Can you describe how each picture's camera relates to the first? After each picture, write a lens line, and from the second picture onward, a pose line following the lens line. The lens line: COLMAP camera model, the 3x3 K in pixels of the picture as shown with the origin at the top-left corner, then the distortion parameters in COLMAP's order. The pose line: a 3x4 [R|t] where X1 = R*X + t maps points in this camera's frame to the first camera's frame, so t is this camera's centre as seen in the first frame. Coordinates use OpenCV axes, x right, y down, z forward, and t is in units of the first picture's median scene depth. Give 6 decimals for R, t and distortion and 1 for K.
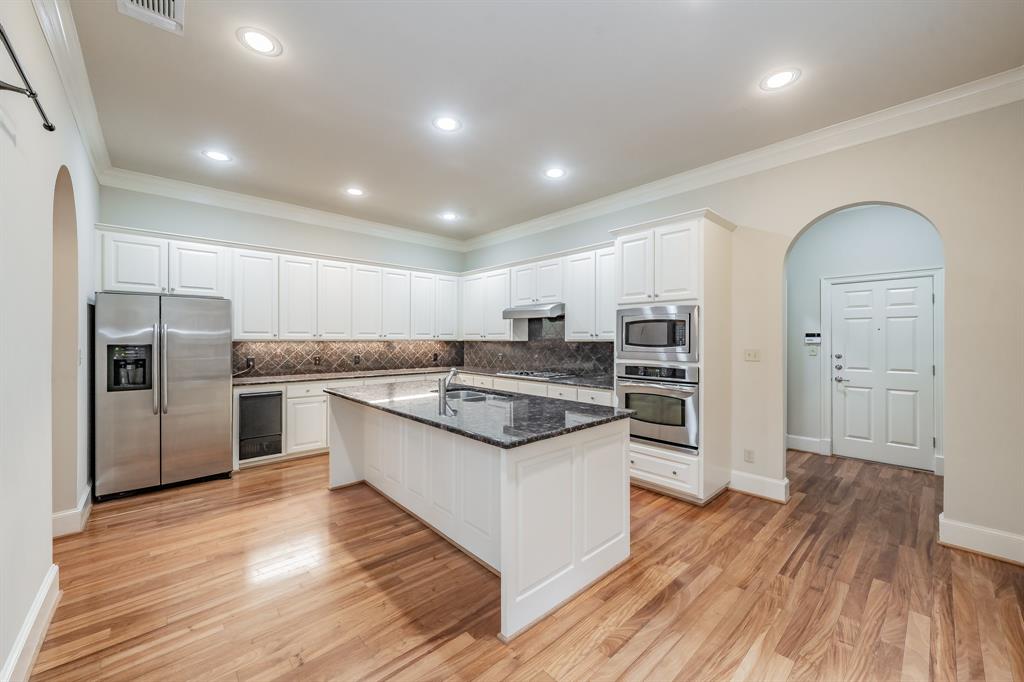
lens RADIAL K [[399.6, 0, 517.0], [0, 399.6, 340.0], [0, 0, 1]] dist [-0.000402, -0.000016]
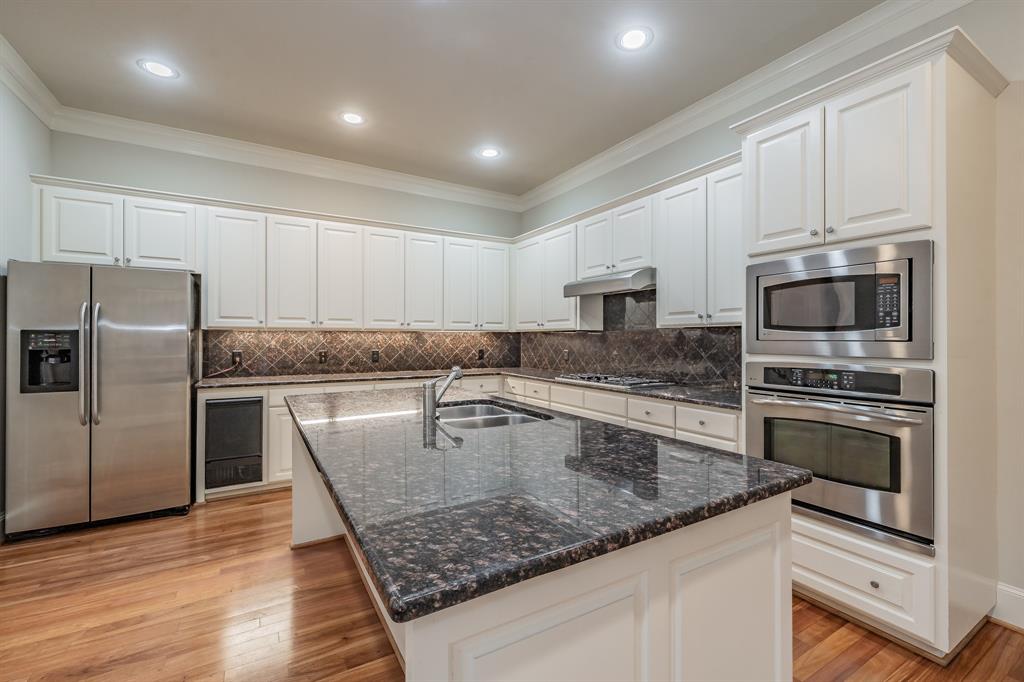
lens RADIAL K [[451.6, 0, 542.3], [0, 451.6, 334.5], [0, 0, 1]] dist [0.000980, 0.000306]
pose [[0.987374, 0.001658, -0.158397, 0.055536], [-0.003746, 0.999910, -0.012885, 0.023150], [0.158362, 0.013315, 0.987291, 0.272663]]
